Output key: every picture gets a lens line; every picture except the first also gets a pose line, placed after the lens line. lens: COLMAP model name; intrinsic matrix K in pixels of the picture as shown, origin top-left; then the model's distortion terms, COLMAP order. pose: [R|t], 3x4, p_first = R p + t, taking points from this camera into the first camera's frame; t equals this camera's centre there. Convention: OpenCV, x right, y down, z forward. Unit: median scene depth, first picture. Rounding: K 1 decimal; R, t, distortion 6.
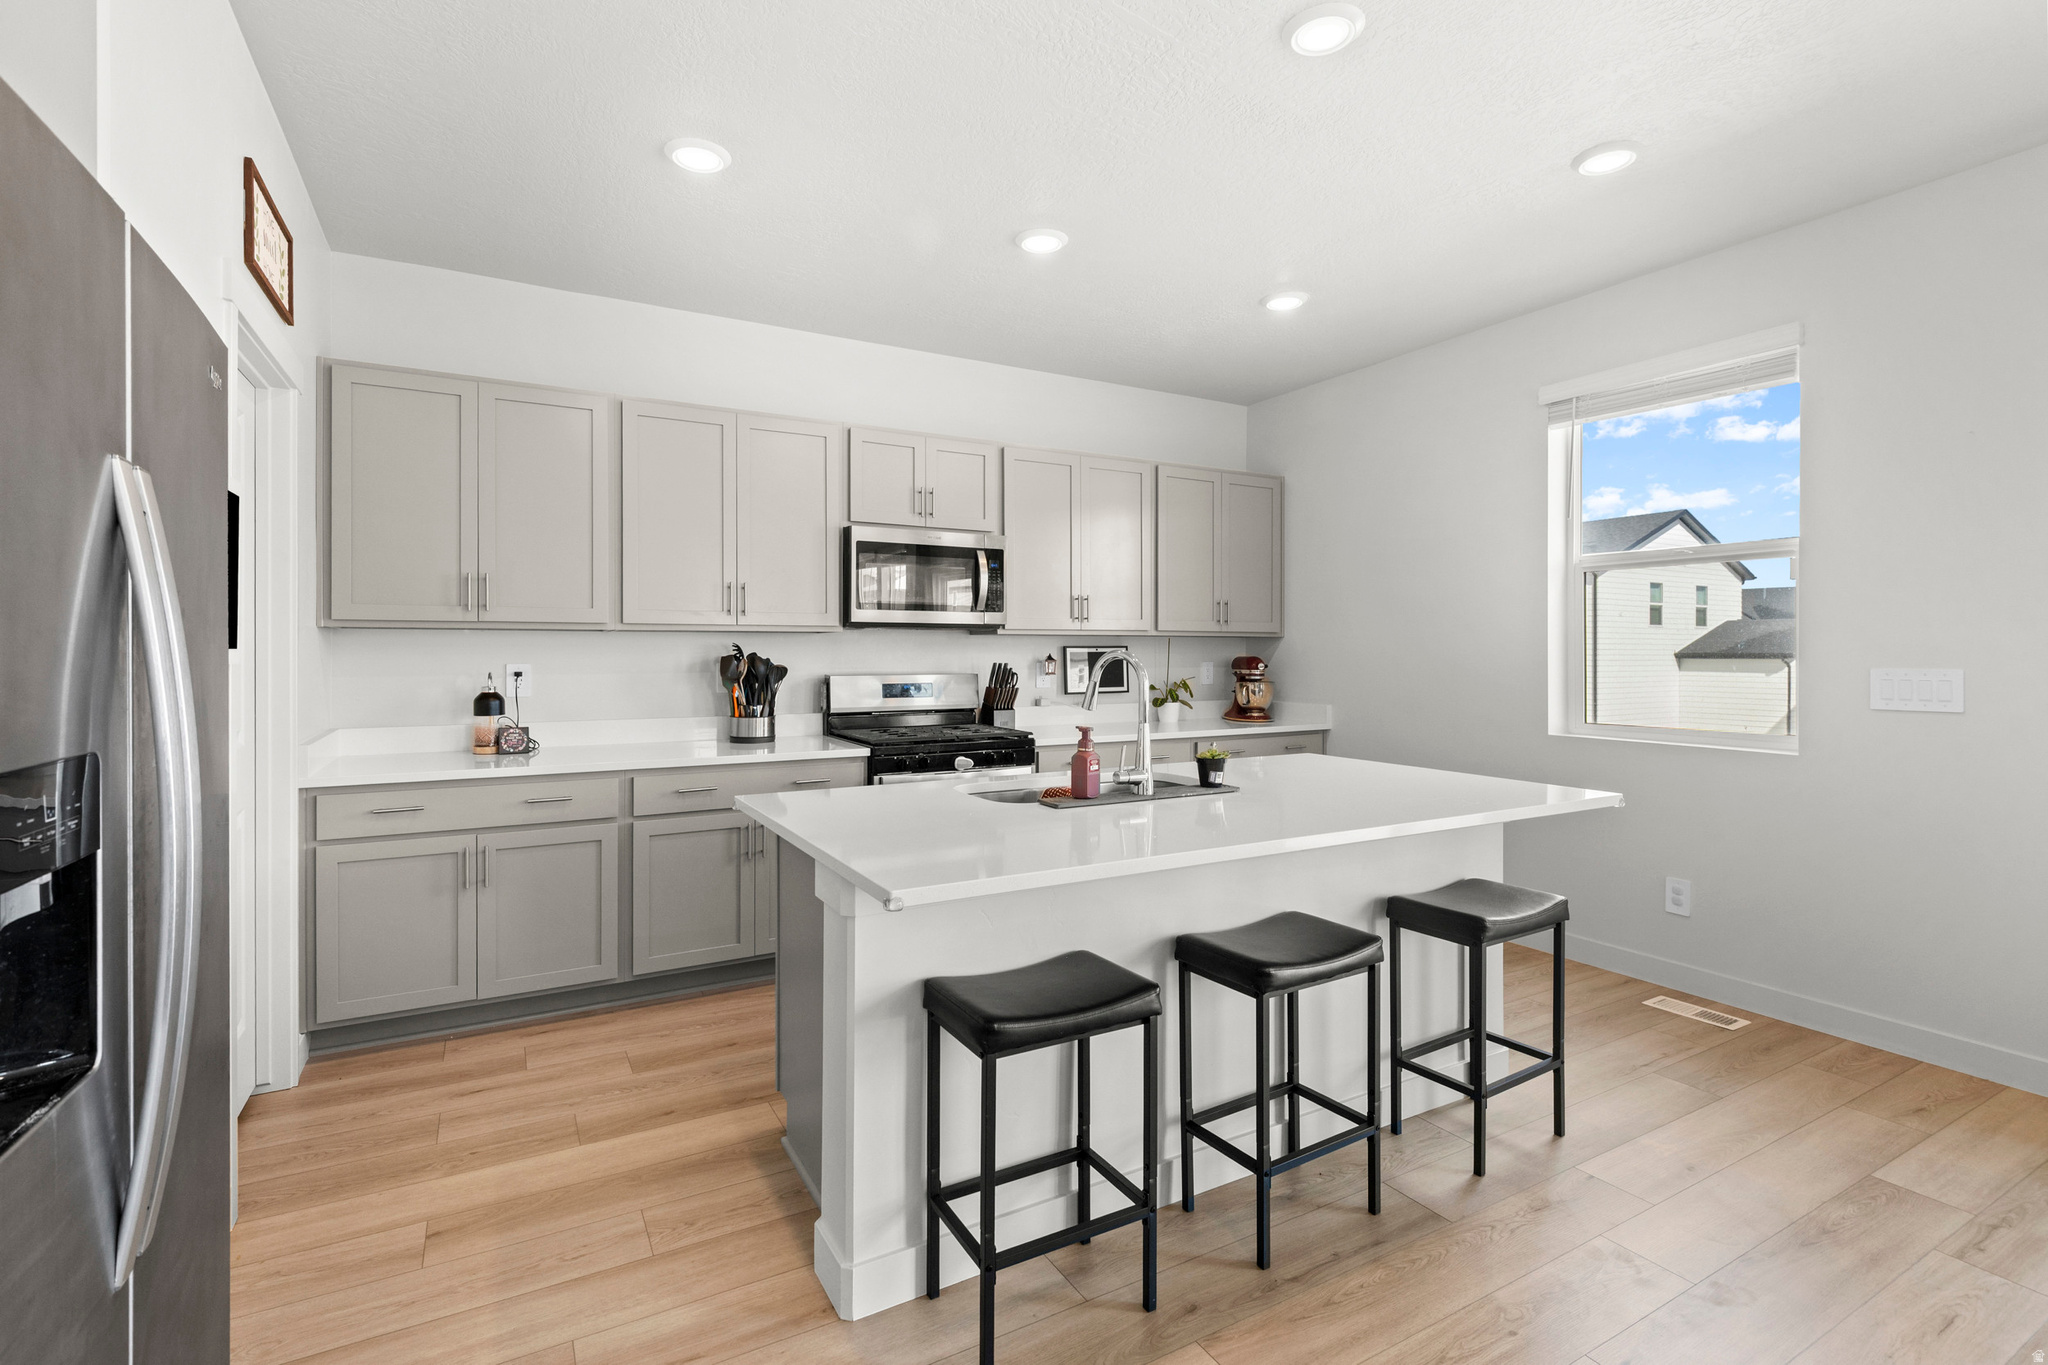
lens RADIAL K [[944.4, 0, 1002.8], [0, 944.4, 643.3], [0, 0, 1]] dist [0.002729, -0.003240]
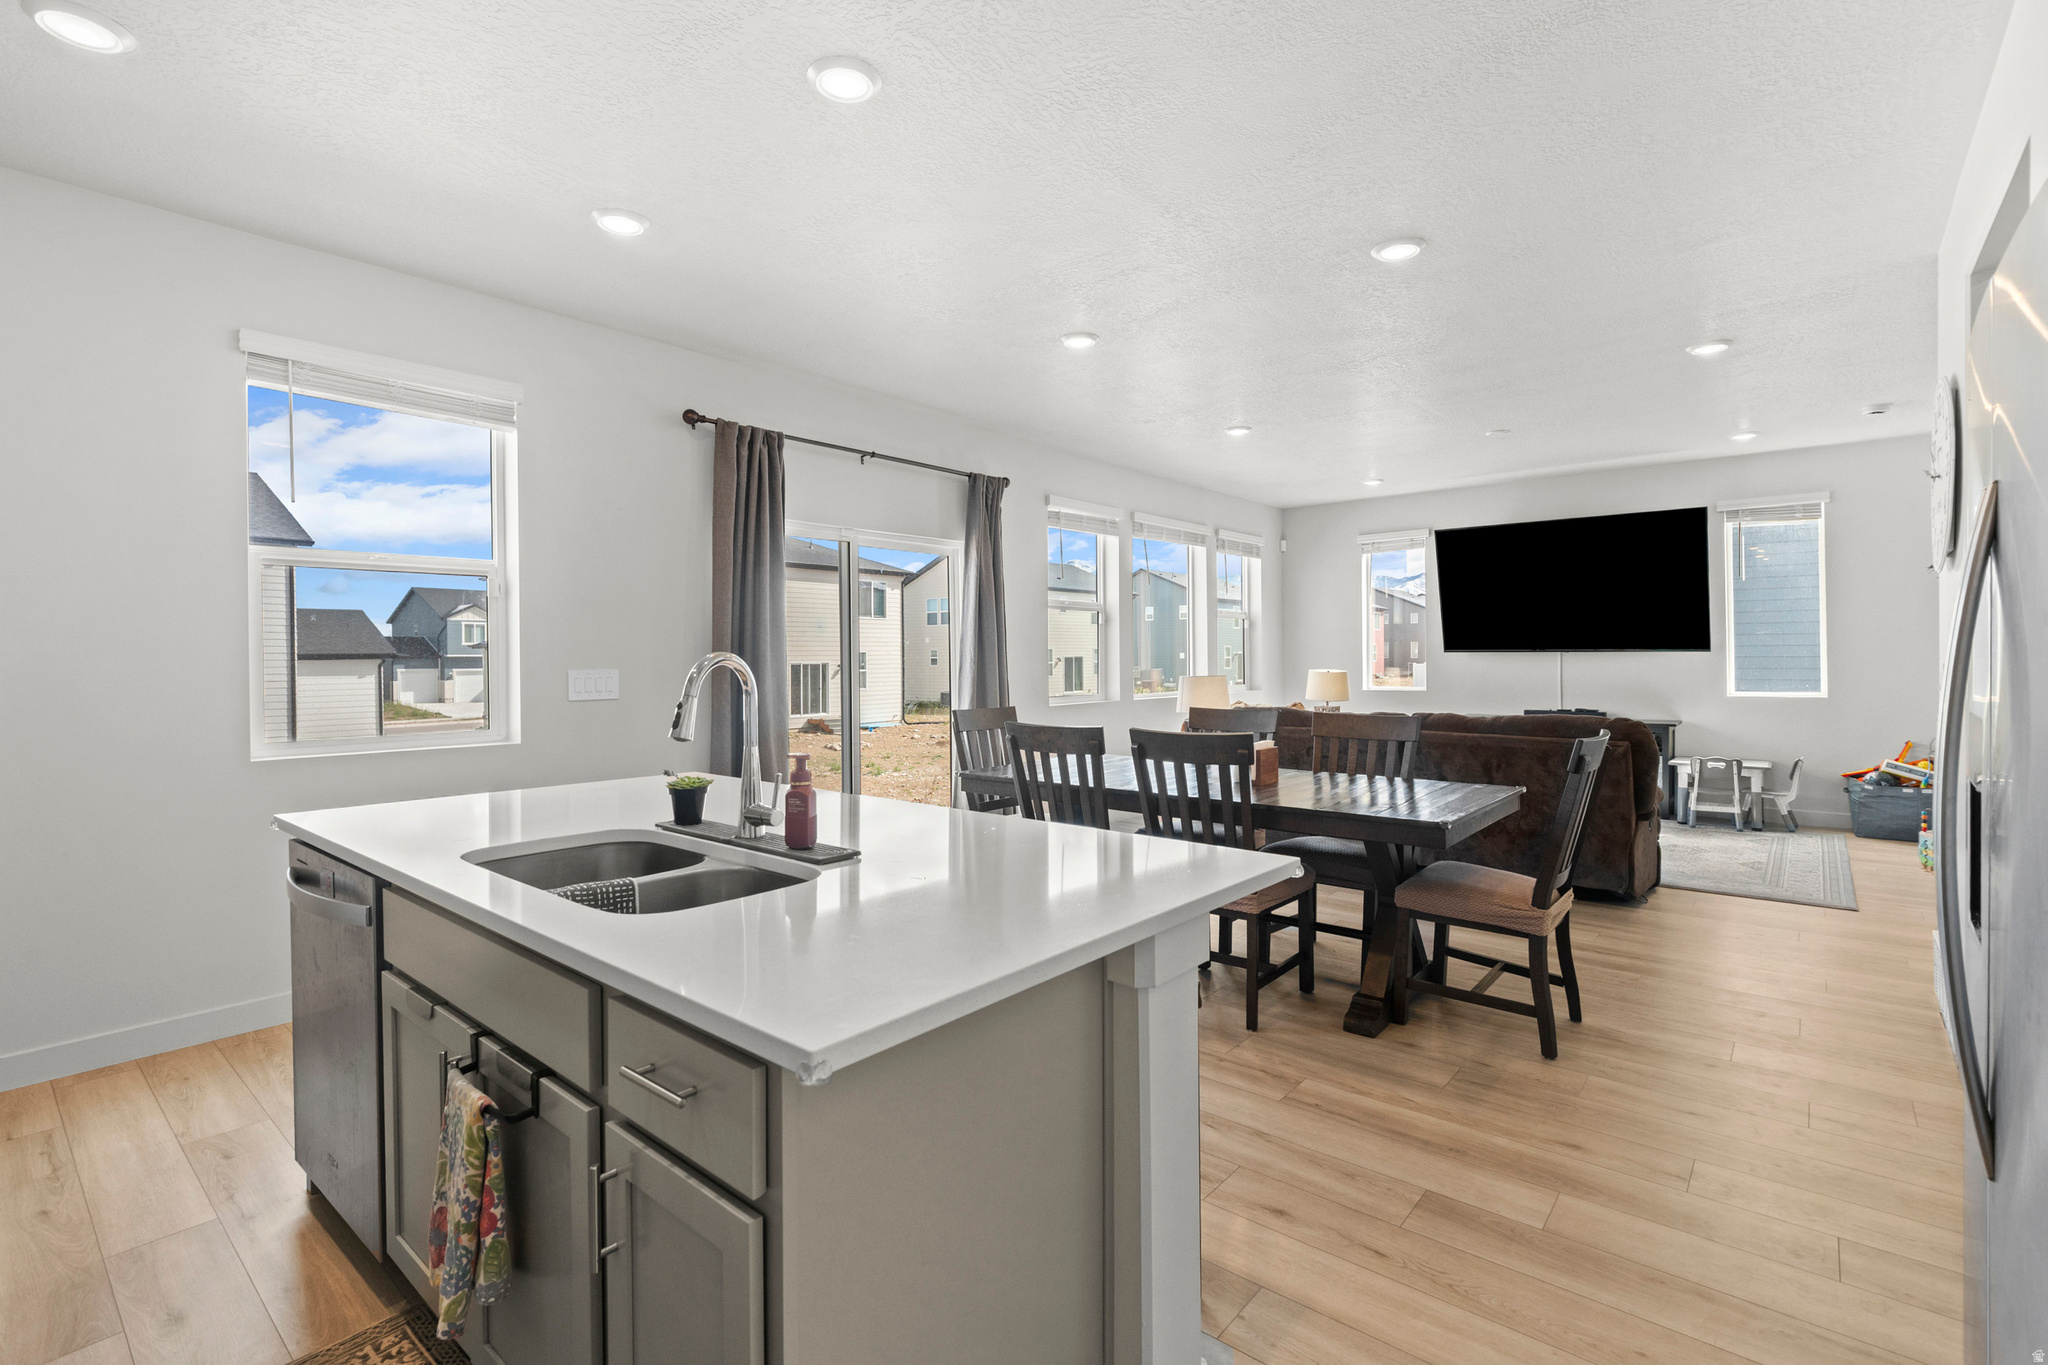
lens RADIAL K [[944.4, 0, 1018.0], [0, 944.4, 663.2], [0, 0, 1]] dist [0.002729, -0.003240]
pose [[-0.373868, -0.005011, 0.927469, -0.452157], [-0.002671, 0.999987, 0.004327, 0.007623], [-0.927478, -0.000859, -0.373876, 0.751265]]
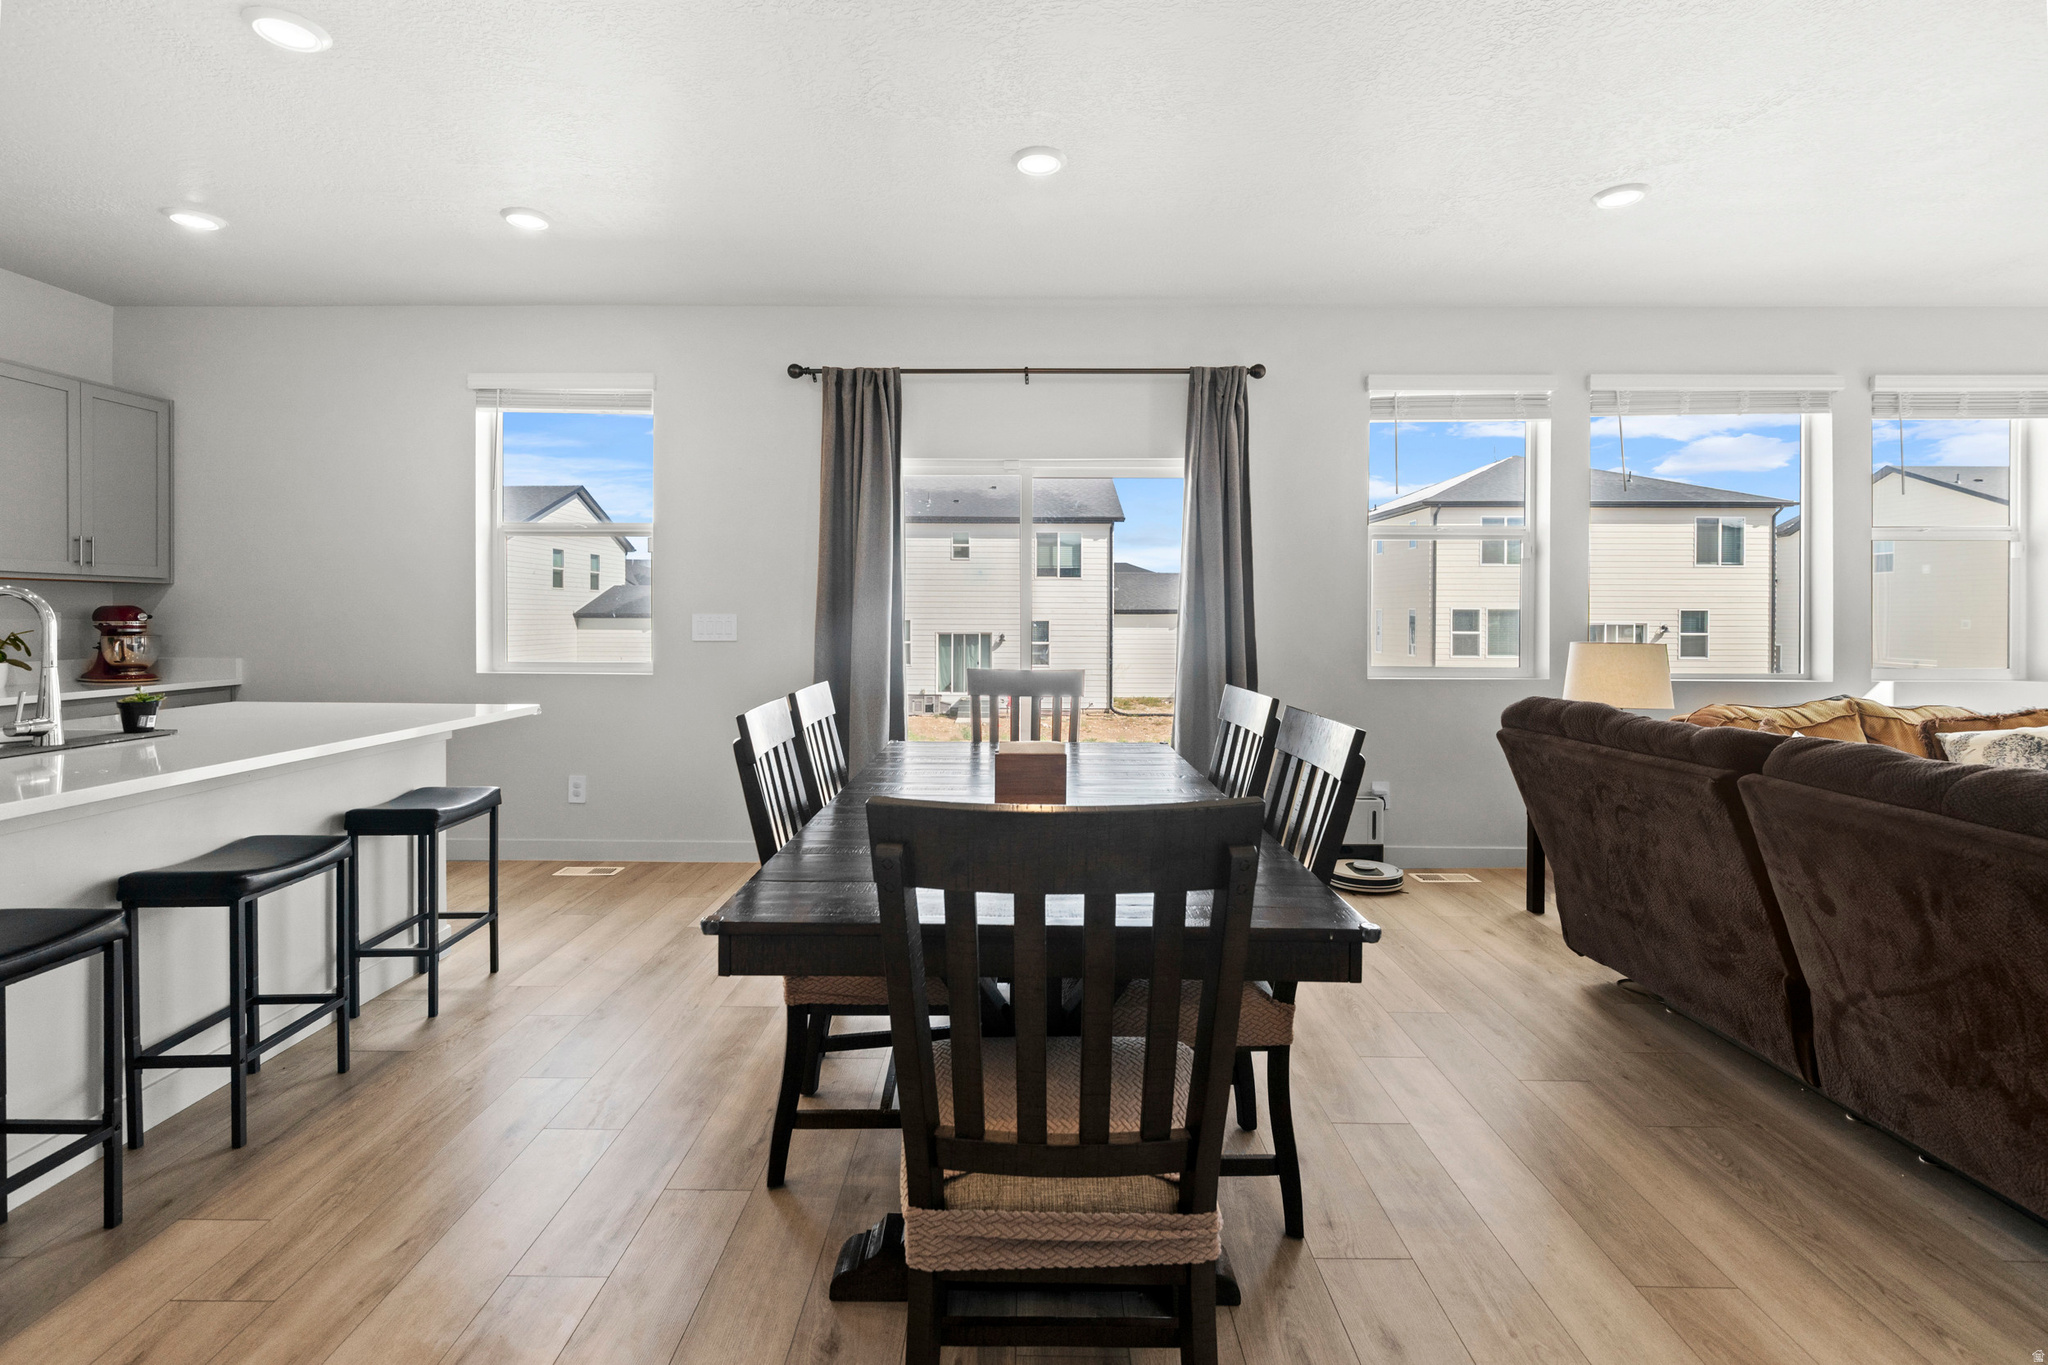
lens RADIAL K [[944.4, 0, 1033.0], [0, 944.4, 635.7], [0, 0, 1]] dist [0.002729, -0.003240]
pose [[0.479636, -0.017221, 0.877299, -0.129352], [-0.012078, 0.999583, 0.026224, 0.012544], [-0.877384, -0.023174, 0.479228, -0.179885]]
